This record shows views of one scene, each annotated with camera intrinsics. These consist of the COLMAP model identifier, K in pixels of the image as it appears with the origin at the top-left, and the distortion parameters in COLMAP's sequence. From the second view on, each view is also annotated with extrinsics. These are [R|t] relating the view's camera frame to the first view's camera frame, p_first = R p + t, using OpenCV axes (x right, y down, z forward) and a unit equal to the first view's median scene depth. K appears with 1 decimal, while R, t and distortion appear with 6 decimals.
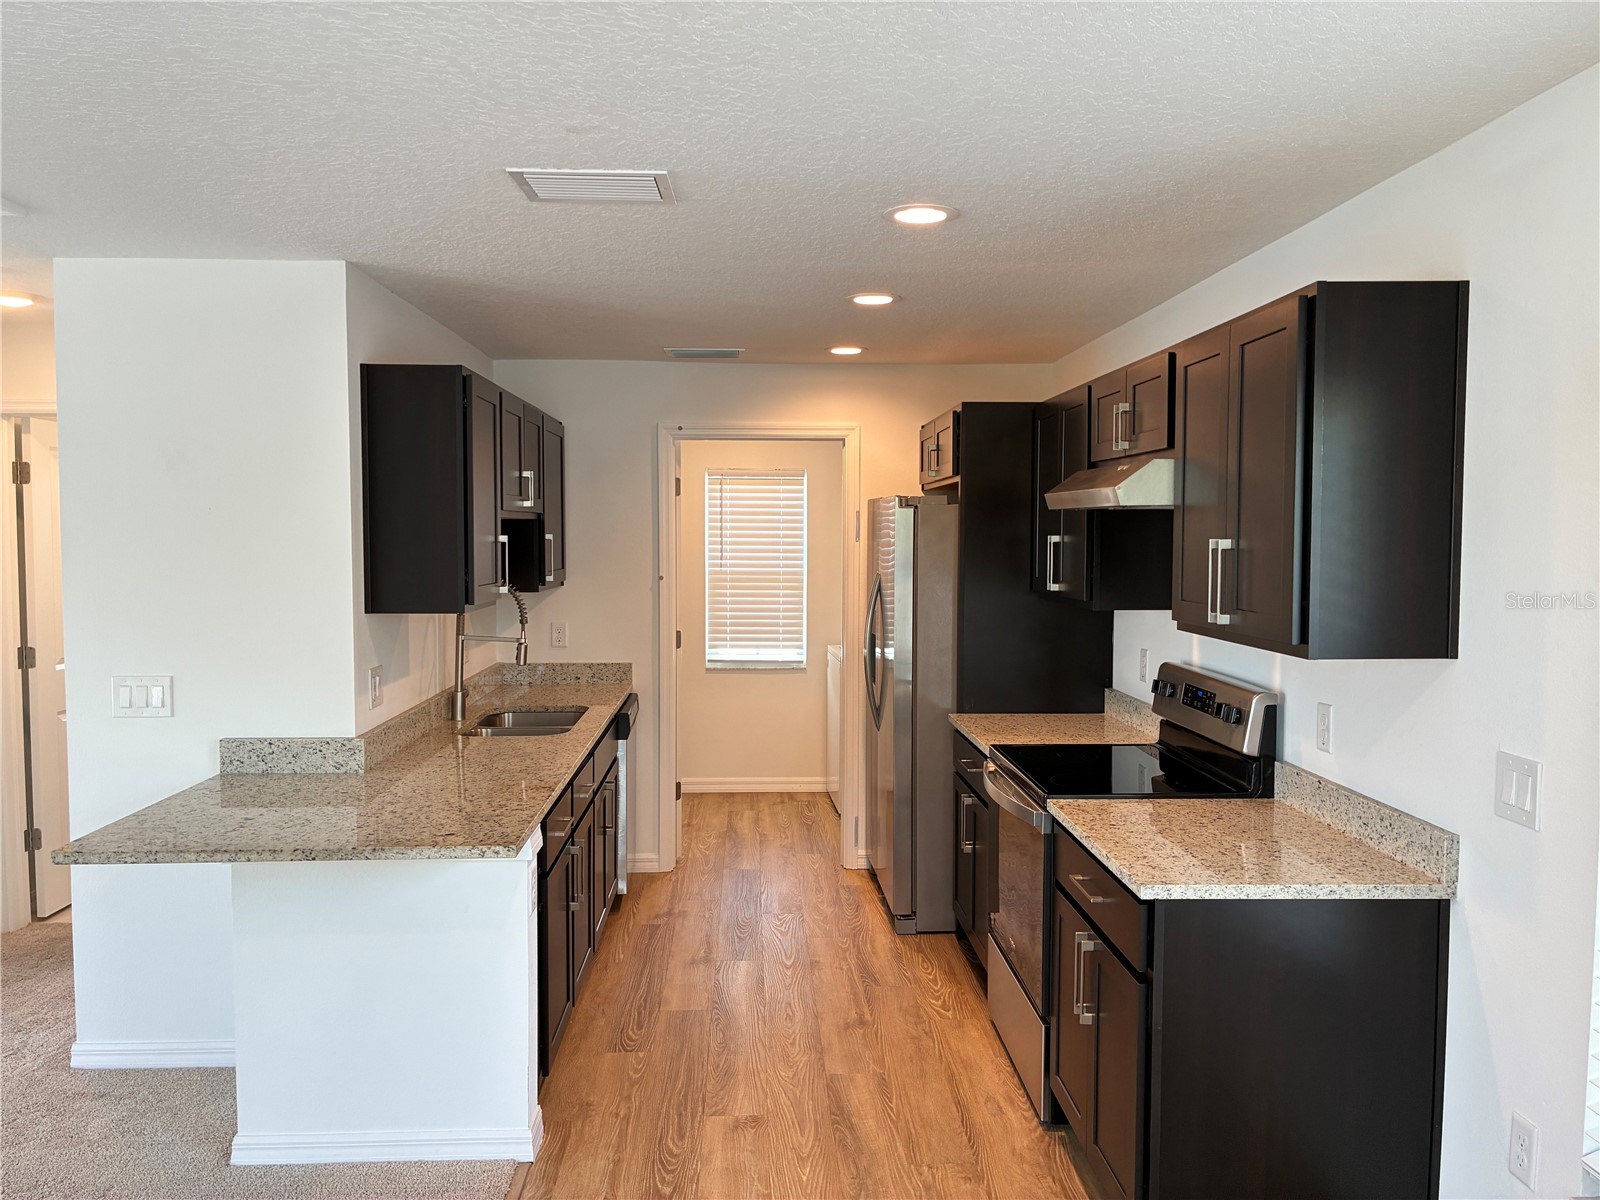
lens RADIAL K [[1211.8, 0, 800.0], [0, 1211.8, 600.0], [0, 0, 1]] dist [0.060138, -0.092374]
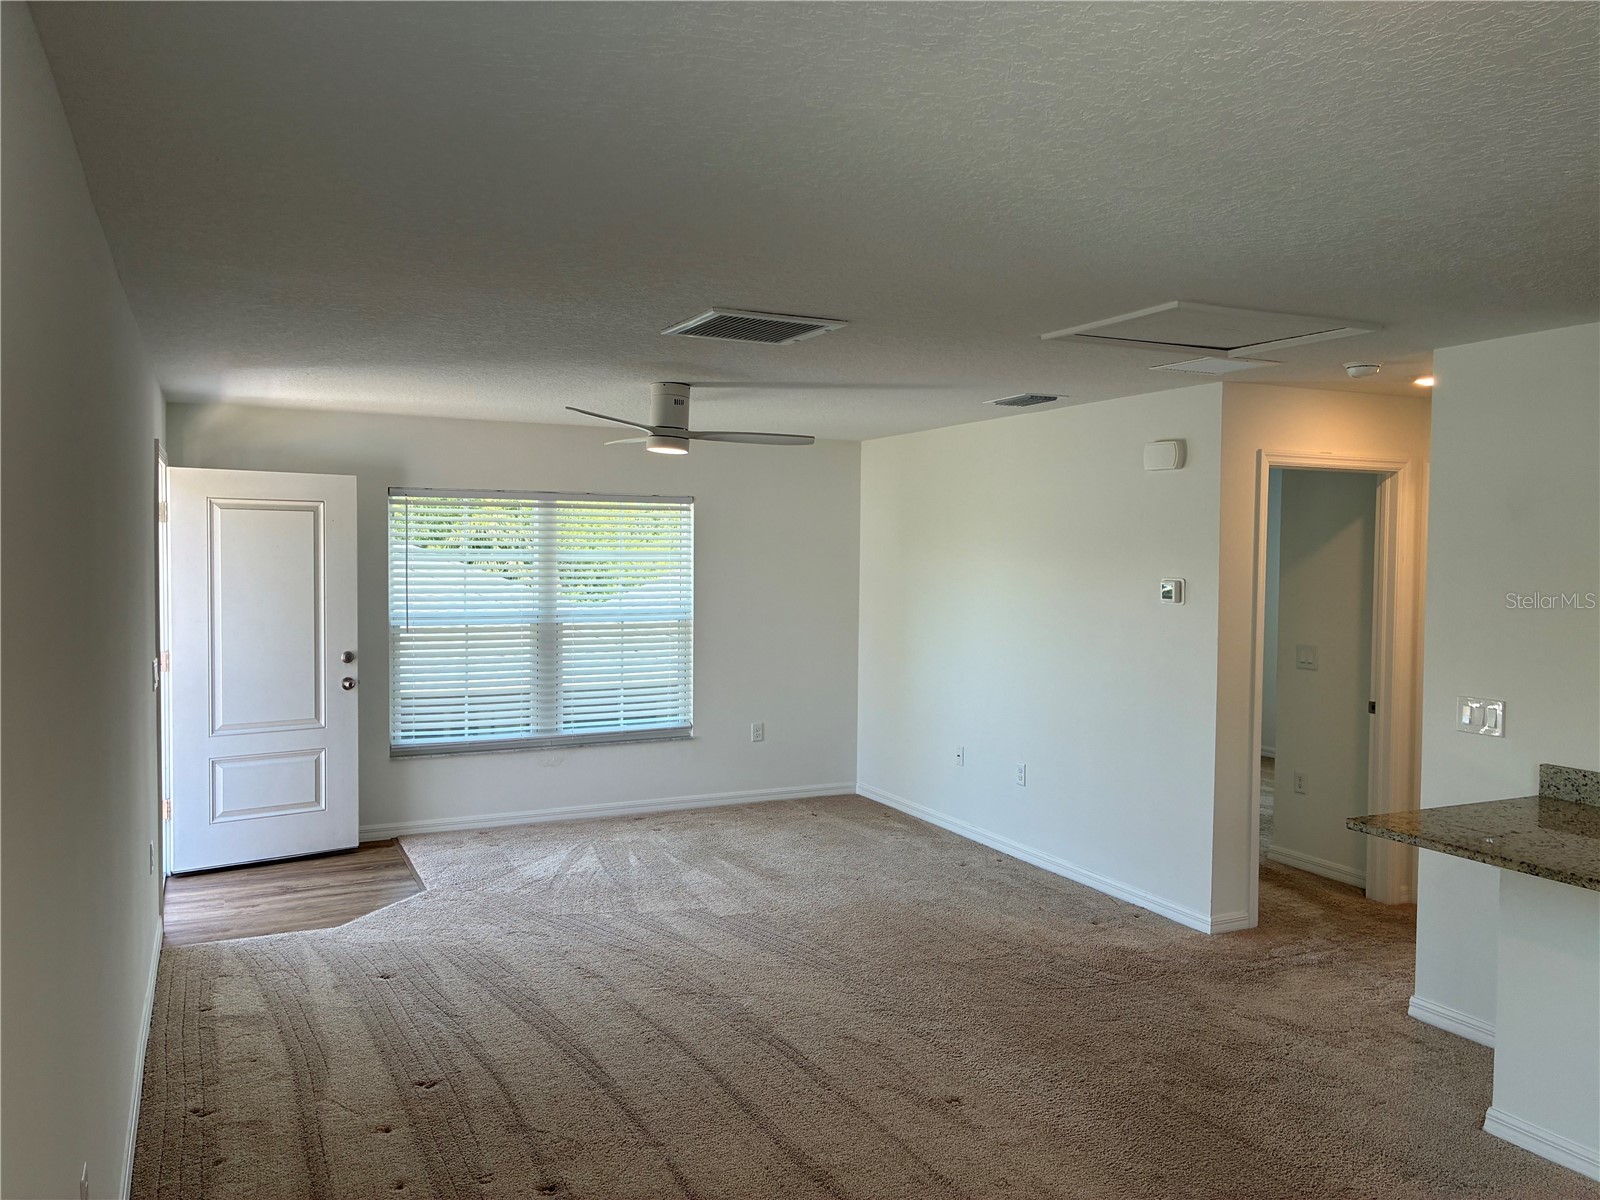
lens RADIAL K [[1215.4, 0, 802.4], [0, 1215.4, 605.9], [0, 0, 1]] dist [0.054006, -0.067593]
pose [[0.390420, 0.042472, -0.919657, 0.253946], [-0.057865, 0.998092, 0.021529, -0.012426], [0.918817, 0.044811, 0.392133, -0.045975]]
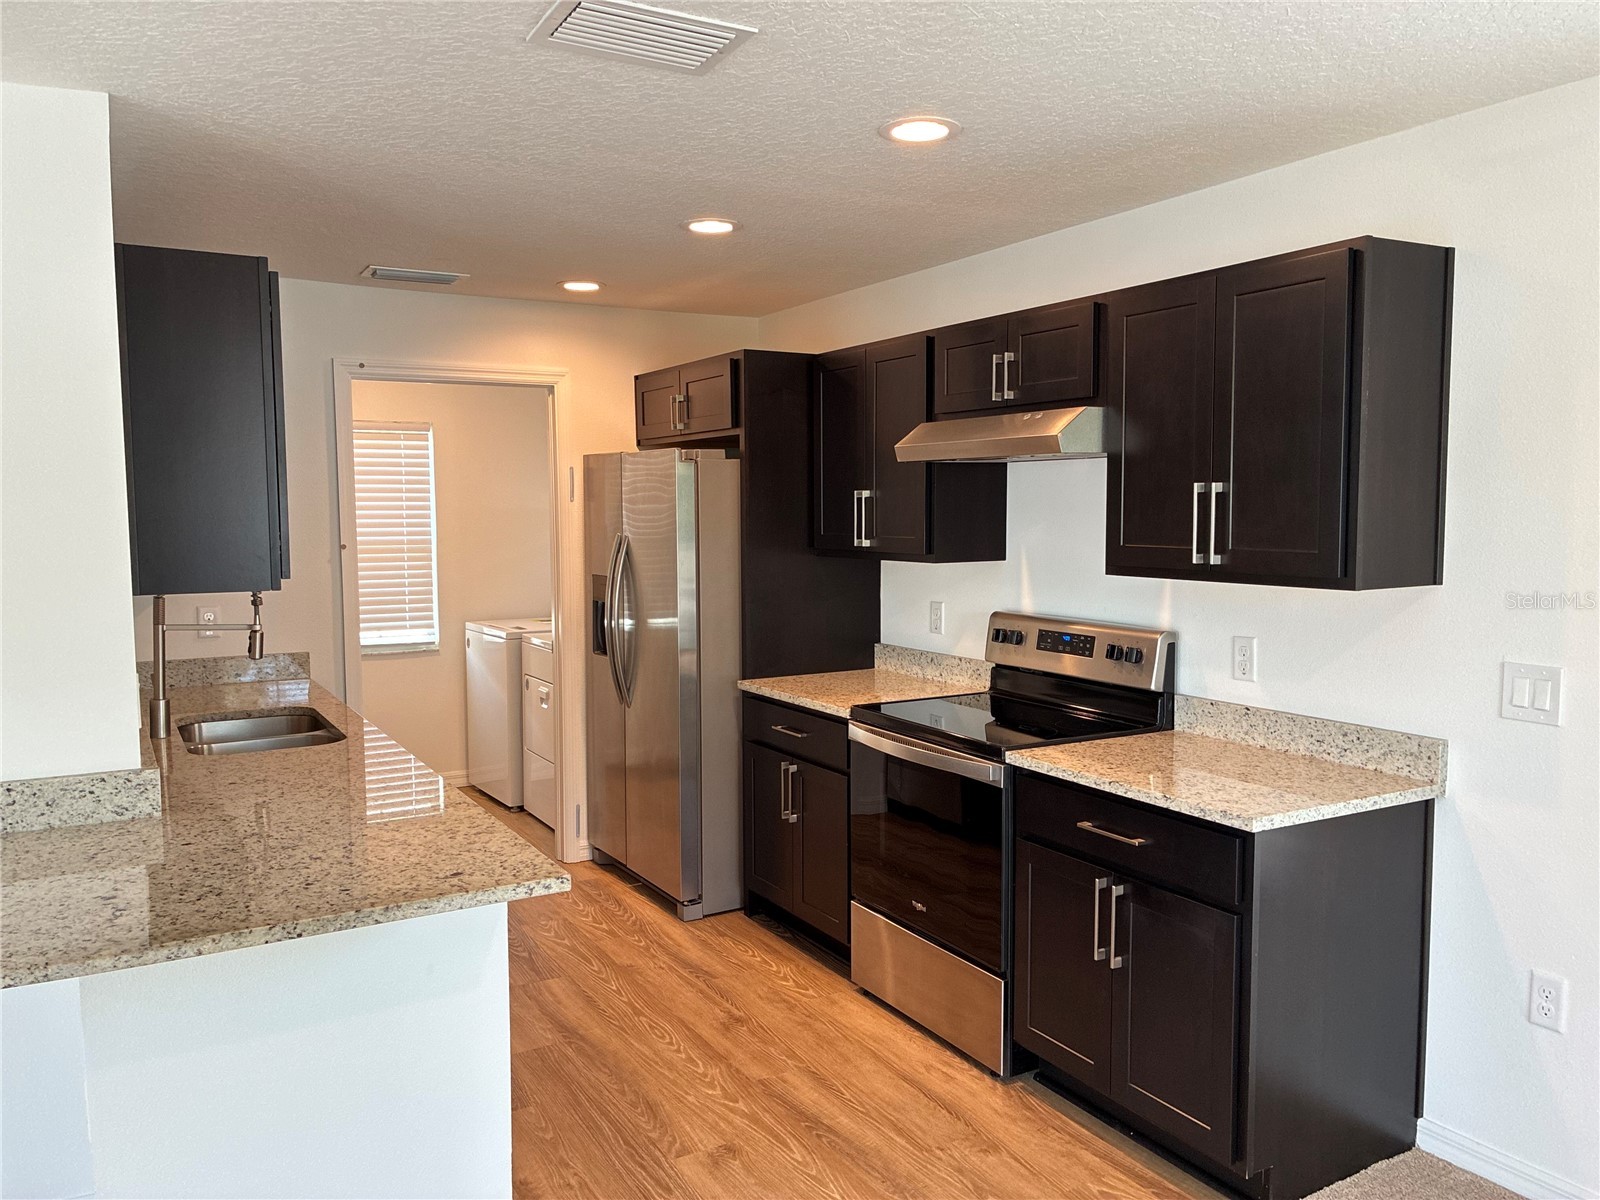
lens RADIAL K [[1215.4, 0, 802.4], [0, 1215.4, 605.9], [0, 0, 1]] dist [0.054006, -0.067593]
pose [[0.885185, -0.045929, 0.462967, -0.324510], [0.033760, 0.998833, 0.034541, 0.005196], [-0.464013, -0.014945, 0.885702, 0.169930]]
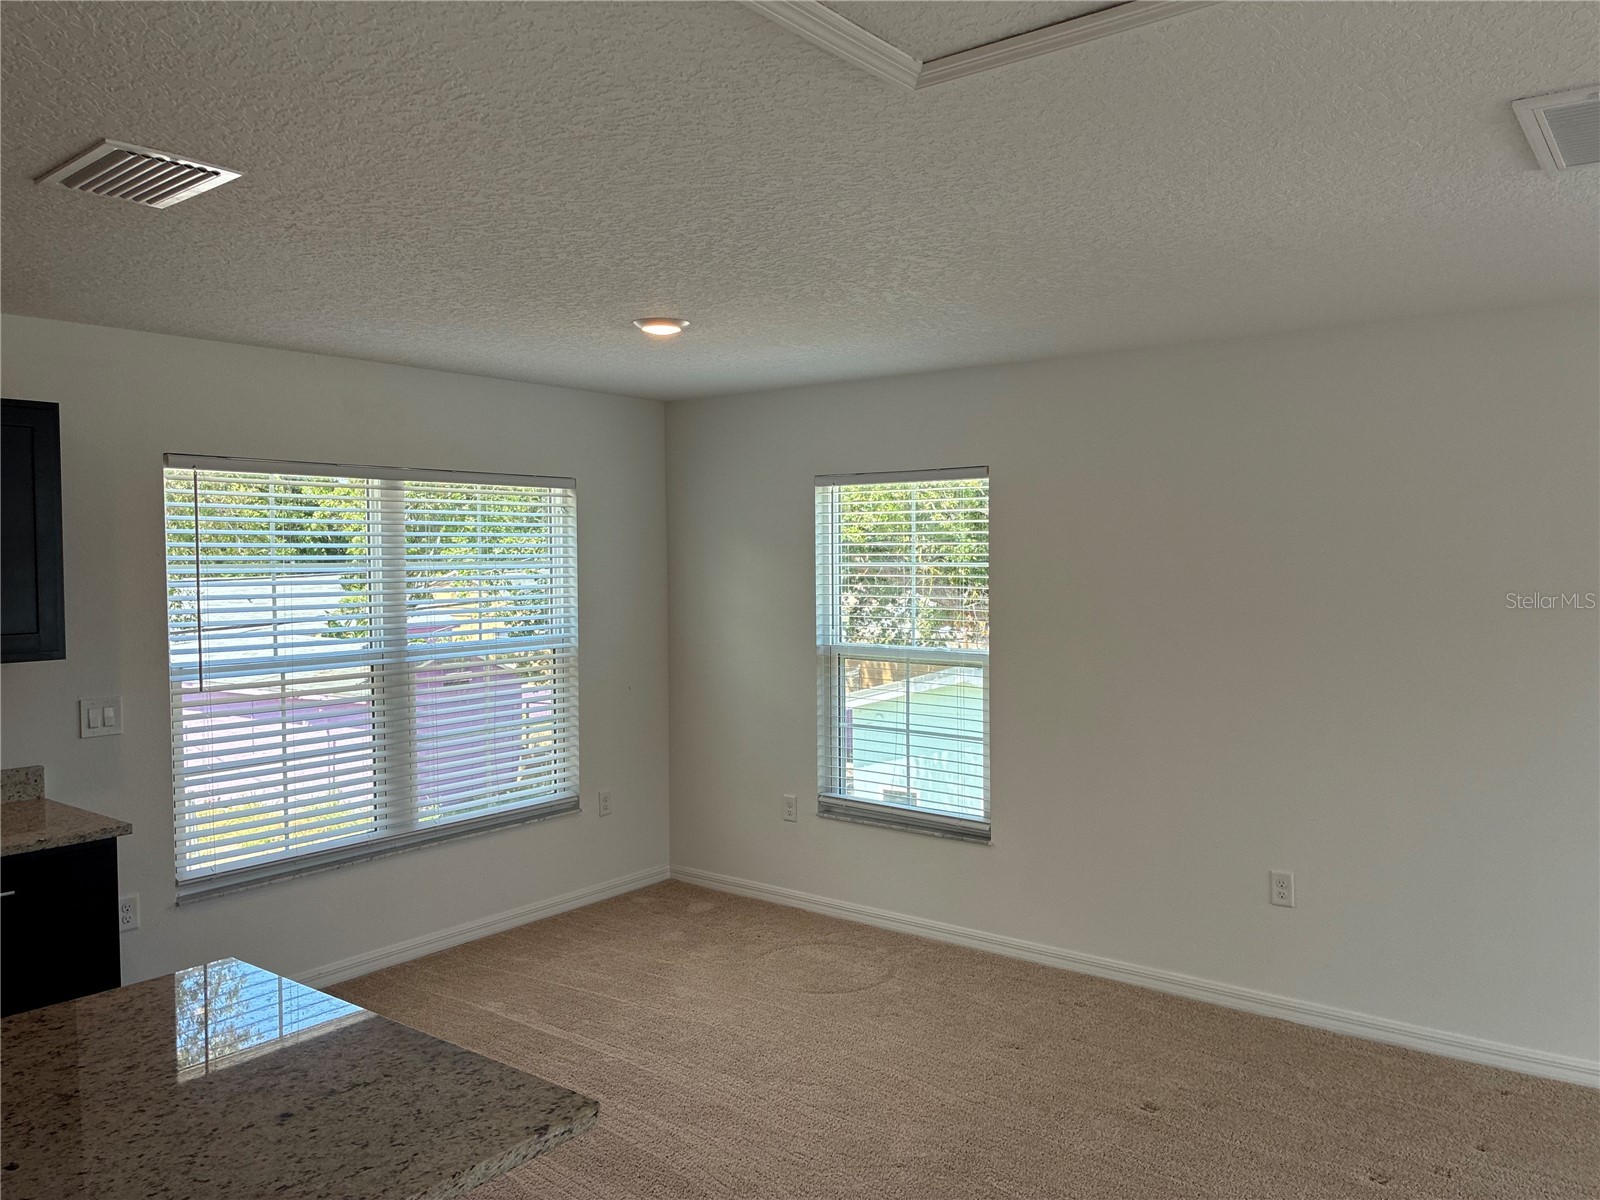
lens RADIAL K [[1211.8, 0, 800.0], [0, 1211.8, 600.0], [0, 0, 1]] dist [0.060138, -0.092374]
pose [[-0.761401, -0.025282, 0.647788, -0.761591], [0.039009, 0.995642, 0.084709, -0.070948], [-0.647106, 0.089767, -0.757097, 0.968018]]
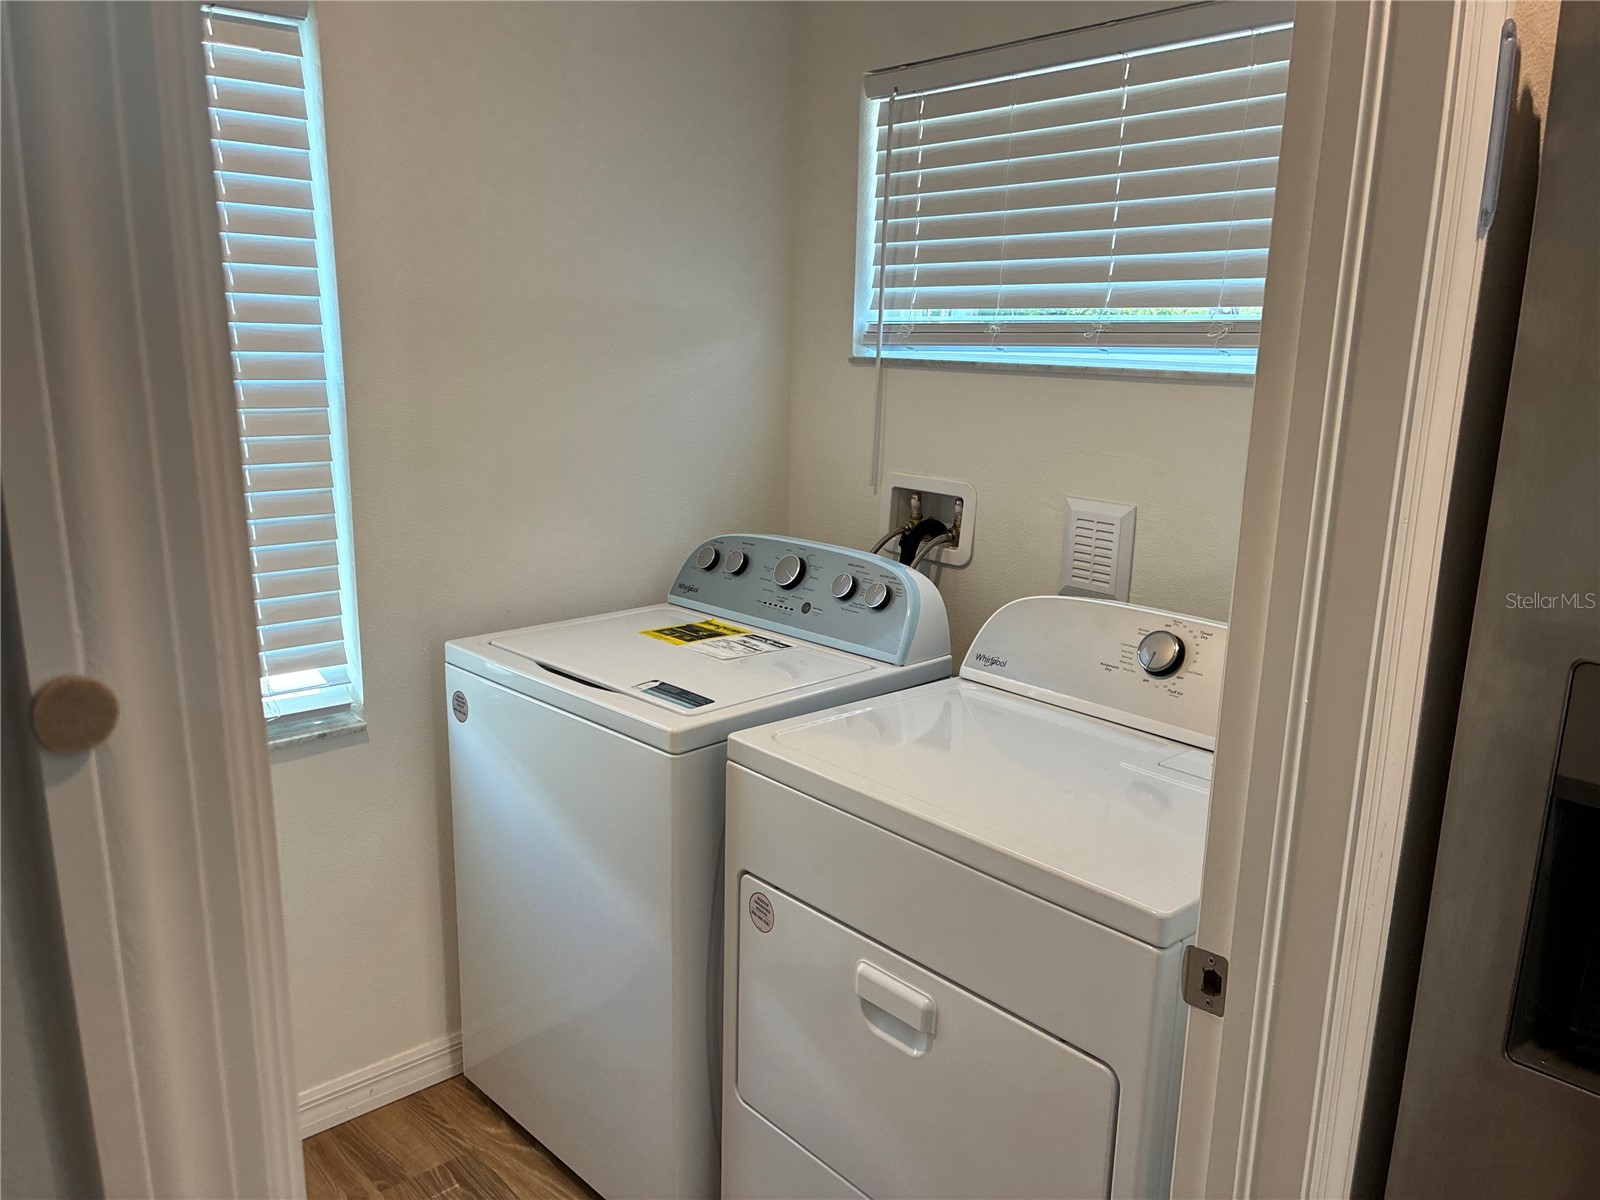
lens RADIAL K [[1191.8, 0, 800.0], [0, 1191.8, 600.0], [0, 0, 1]] dist [0.036124, -0.064406]
pose [[0.778820, -0.130946, 0.613427, -0.163814], [0.031817, 0.984955, 0.169858, -0.036899], [-0.626440, -0.112772, 0.771269, 1.357354]]
